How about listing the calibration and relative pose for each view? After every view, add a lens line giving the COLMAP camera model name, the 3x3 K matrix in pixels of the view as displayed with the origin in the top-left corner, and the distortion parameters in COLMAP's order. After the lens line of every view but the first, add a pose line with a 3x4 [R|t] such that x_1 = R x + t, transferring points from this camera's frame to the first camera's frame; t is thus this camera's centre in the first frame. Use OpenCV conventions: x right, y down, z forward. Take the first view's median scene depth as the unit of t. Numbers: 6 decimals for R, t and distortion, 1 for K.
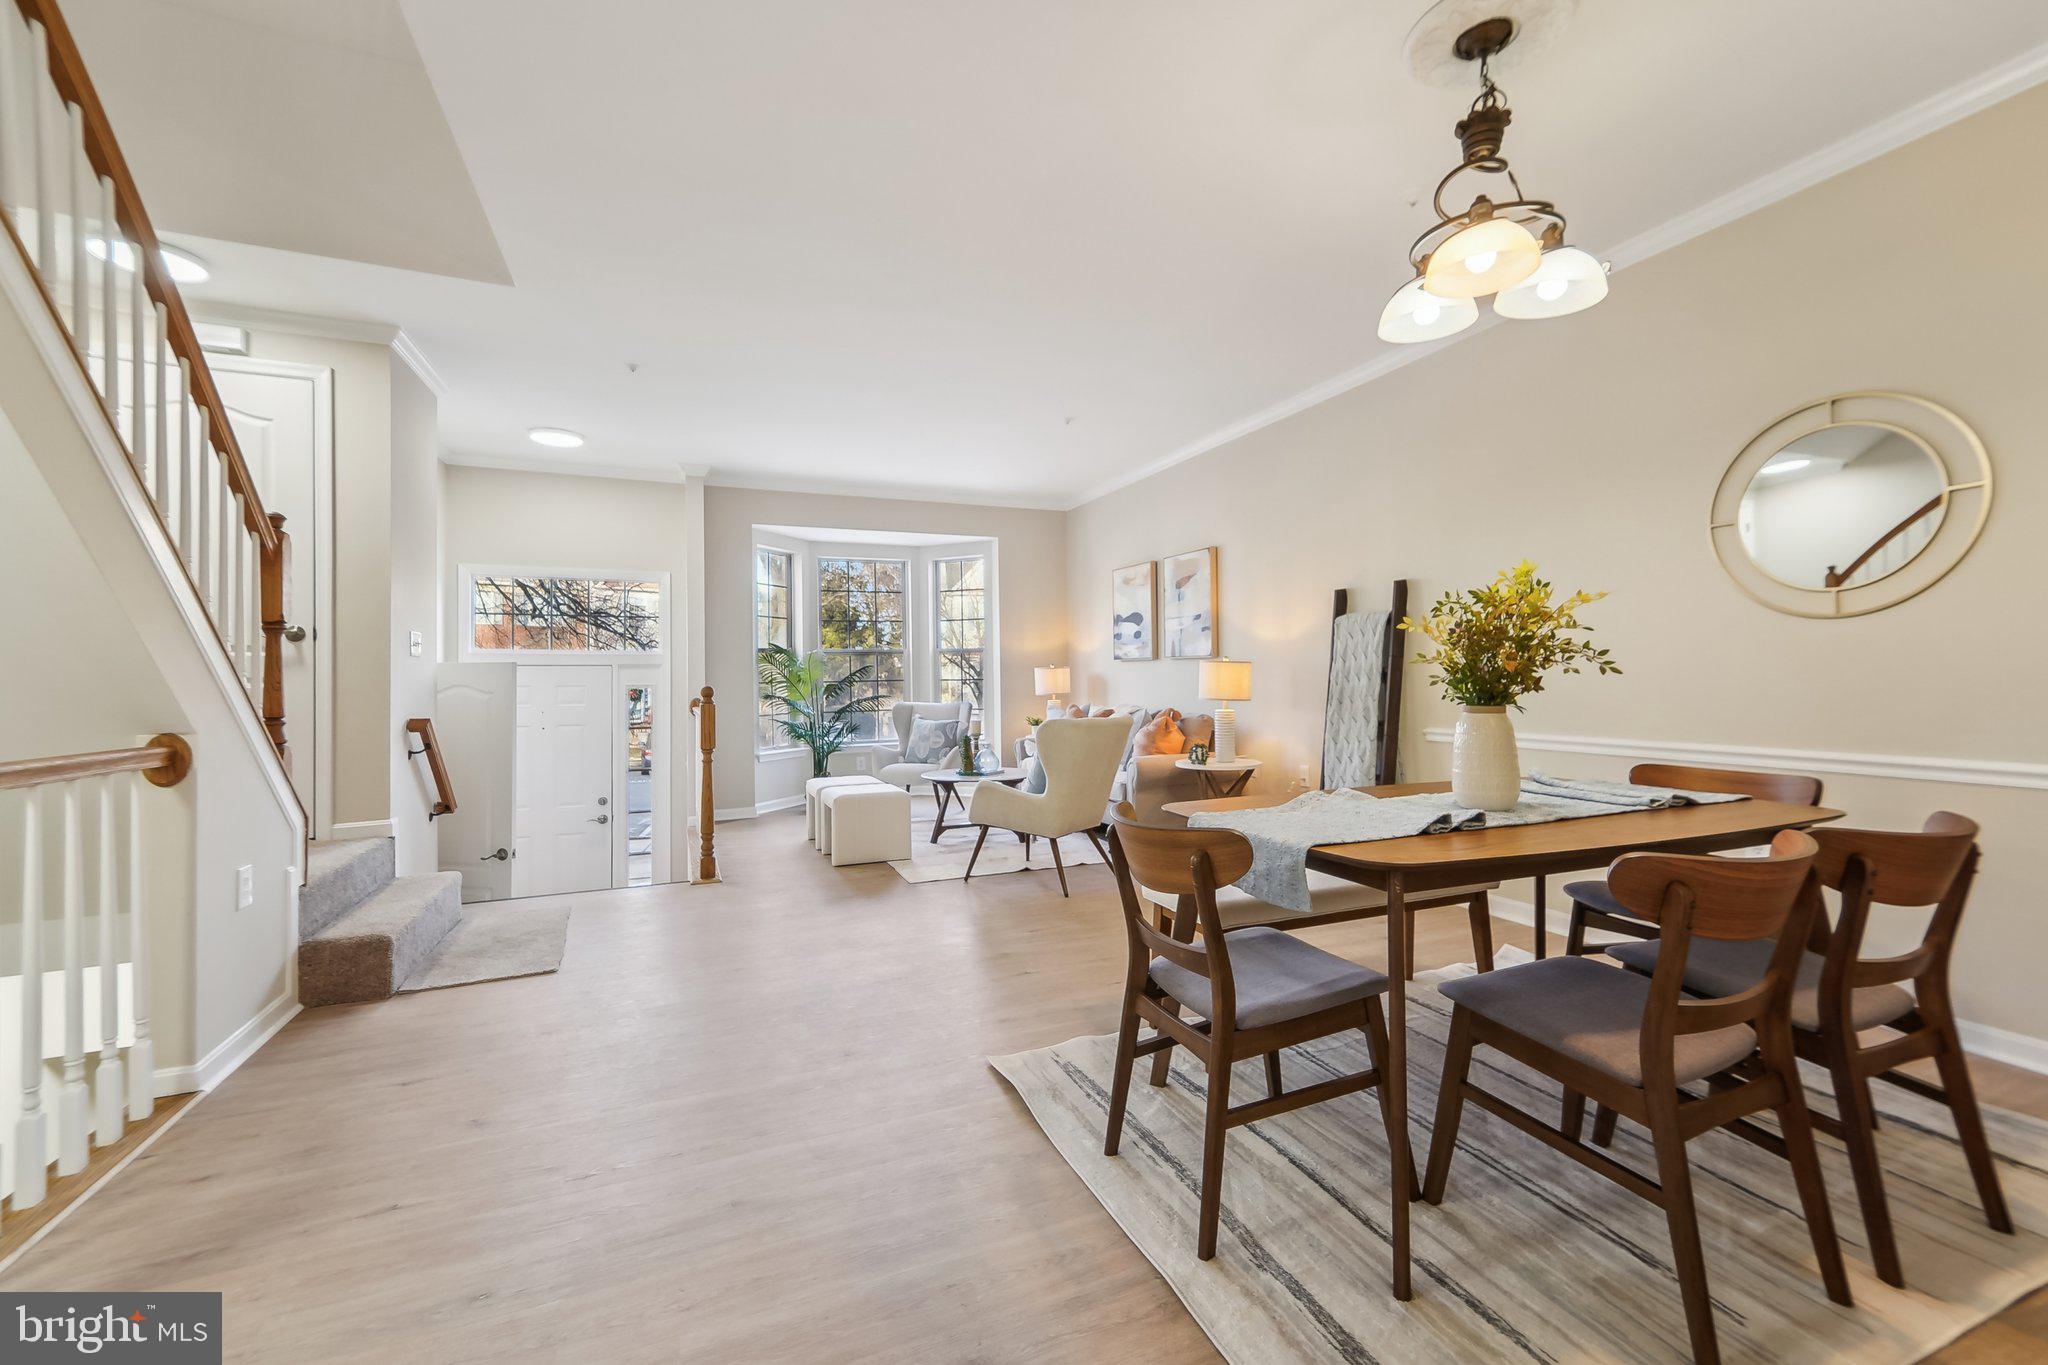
lens RADIAL K [[846.8, 0, 1034.7], [0, 846.8, 670.9], [0, 0, 1]] dist [-0.002940, 0.003991]
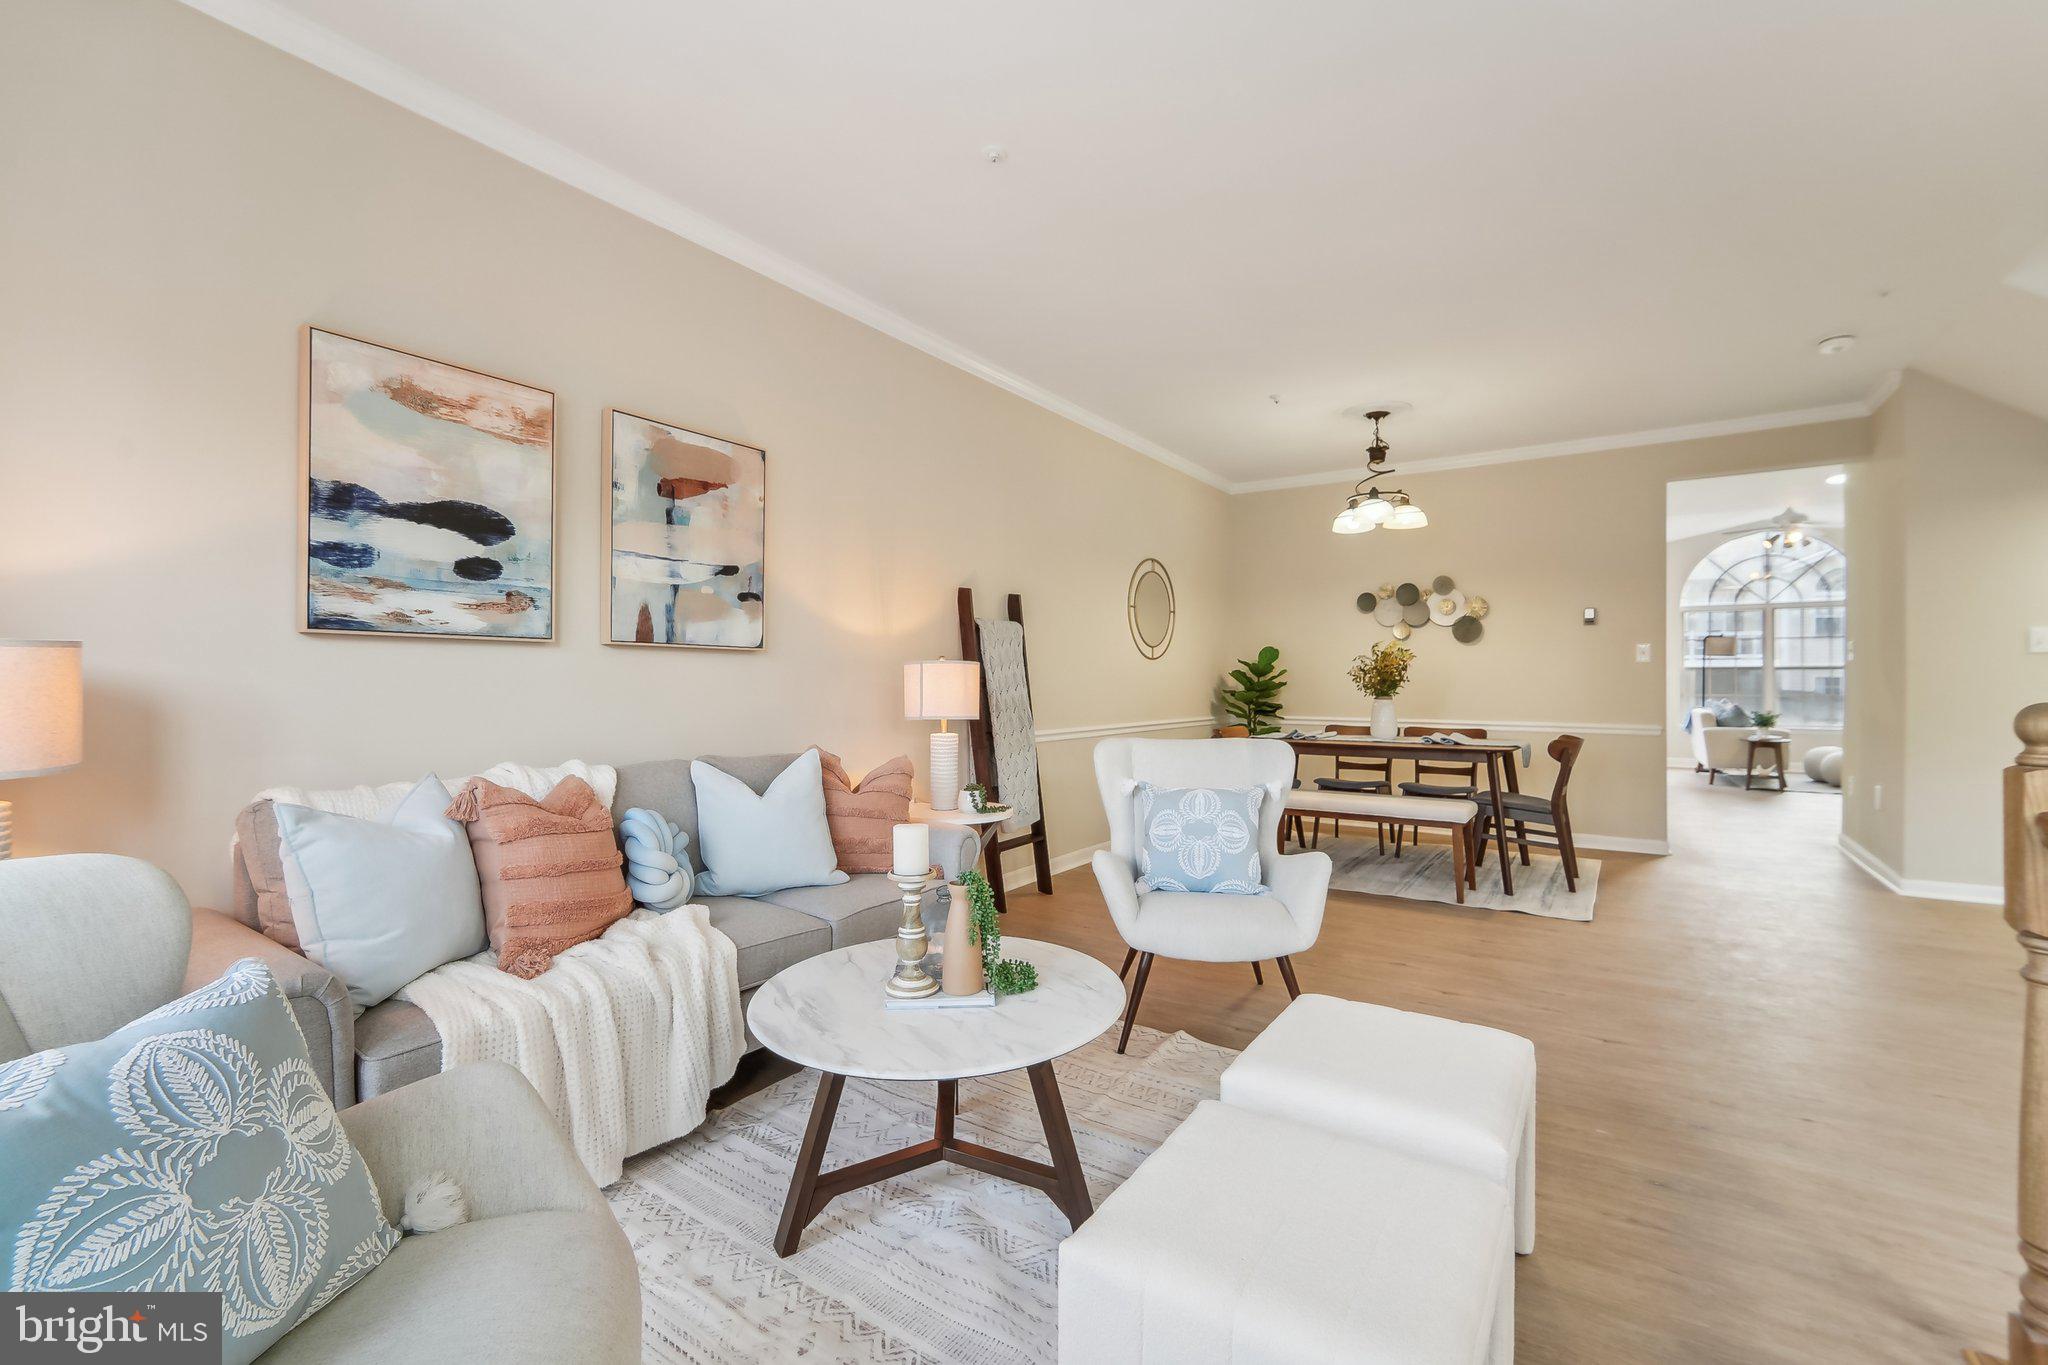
lens RADIAL K [[846.8, 0, 1027.3], [0, 846.8, 666.3], [0, 0, 1]] dist [-0.002940, 0.003991]
pose [[-0.529549, 0.014844, 0.848149, -0.340497], [-0.009518, 0.999680, -0.023439, 0.005092], [-0.848226, -0.020485, -0.529238, 1.121322]]
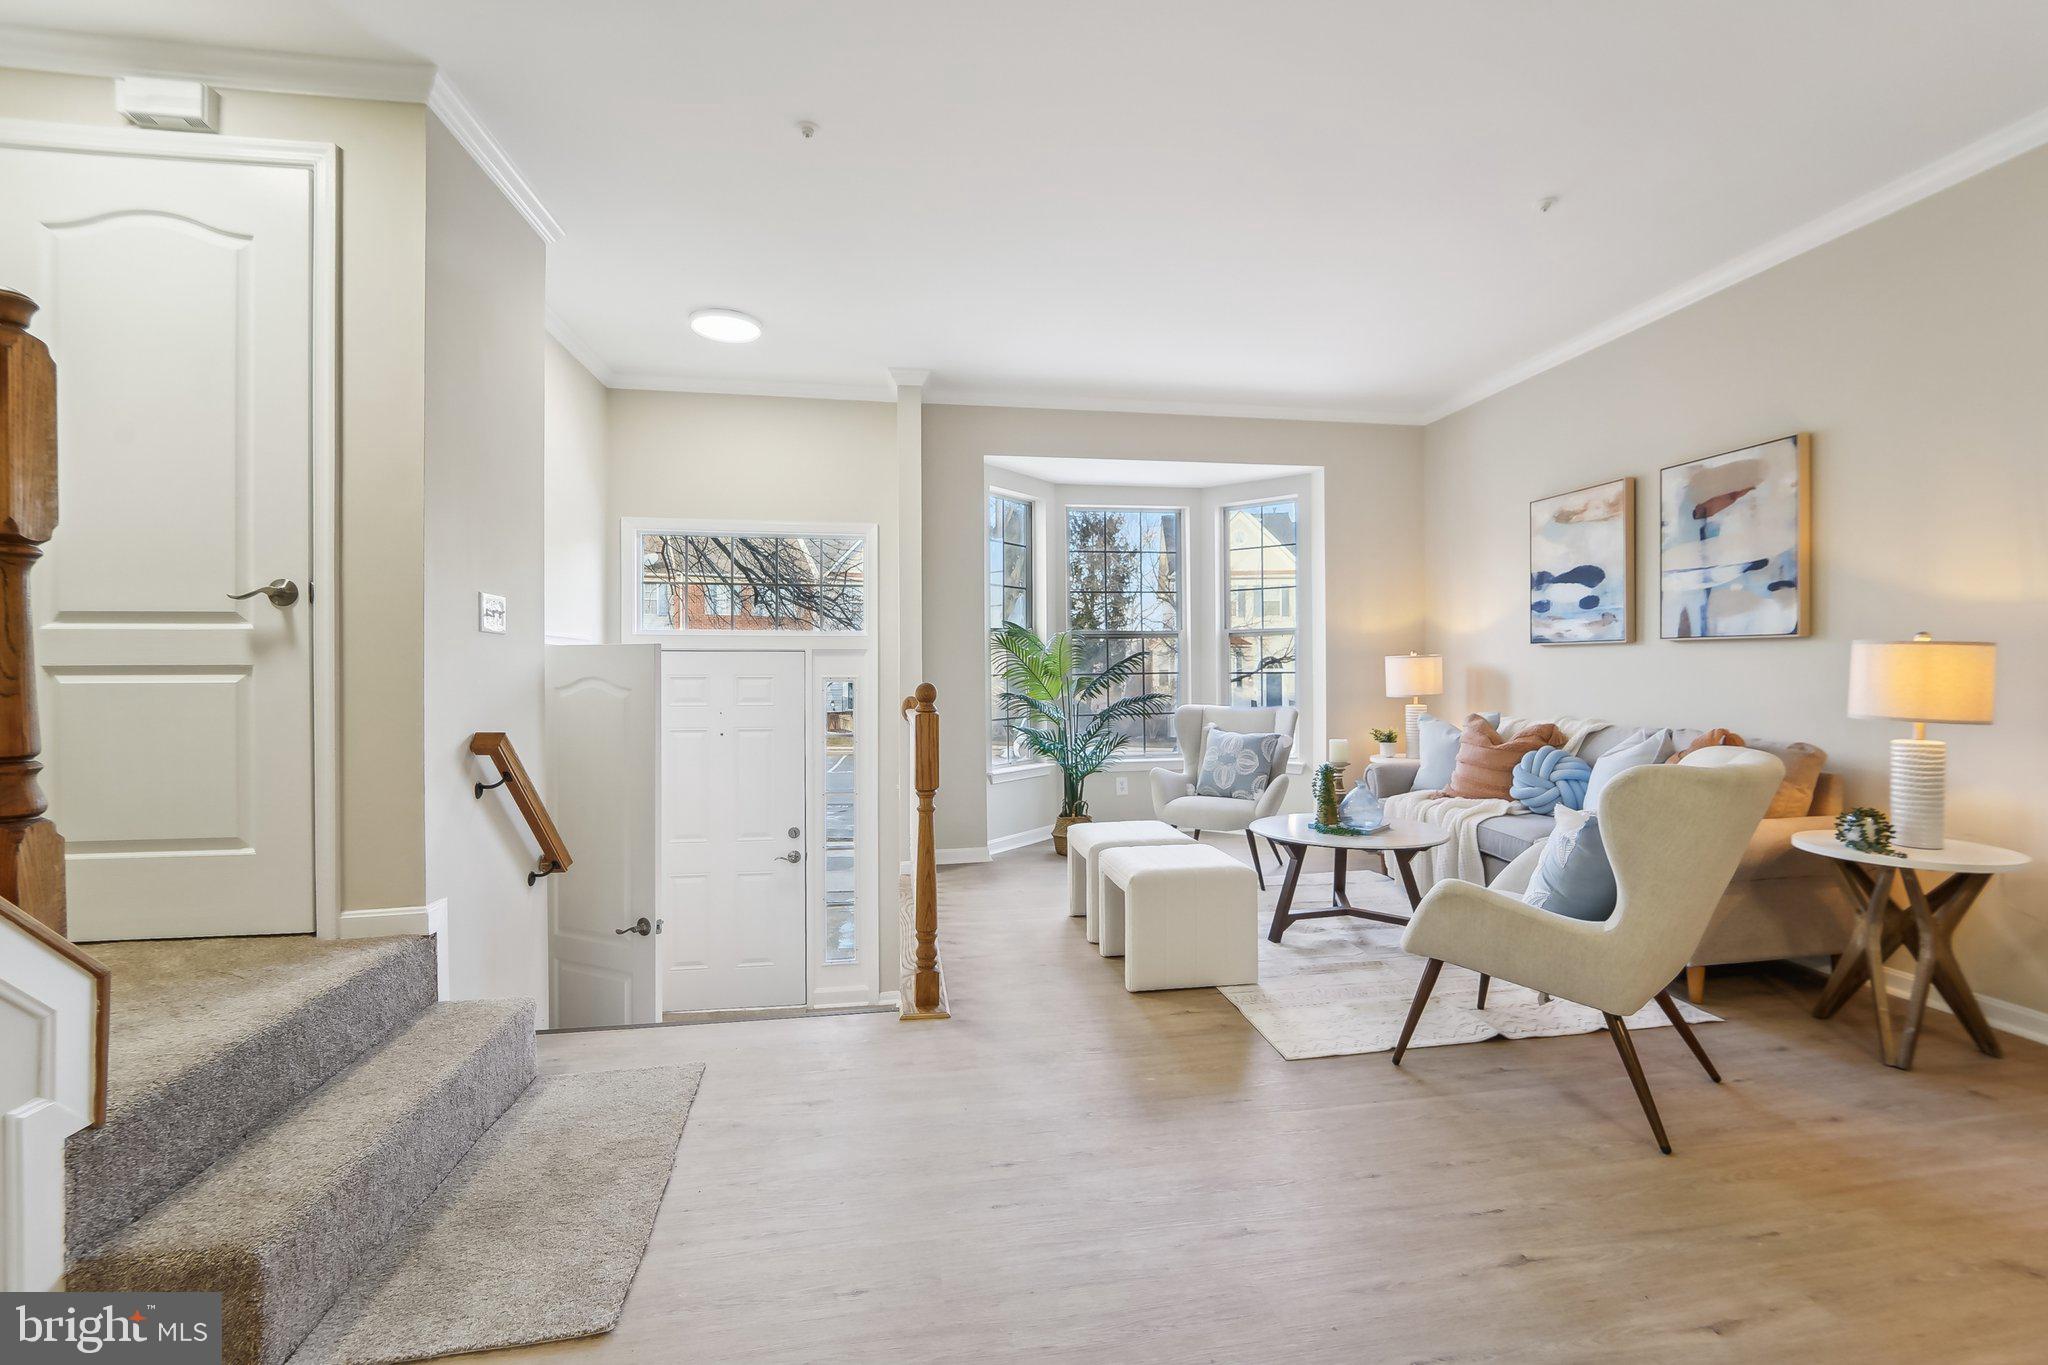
lens RADIAL K [[846.8, 0, 1019.5], [0, 846.8, 678.8], [0, 0, 1]] dist [-0.002940, 0.003991]
pose [[0.967459, 0.009726, -0.252842, -0.136782], [-0.004450, 0.999760, 0.021428, 0.001374], [0.252990, -0.019606, 0.967270, 0.346748]]
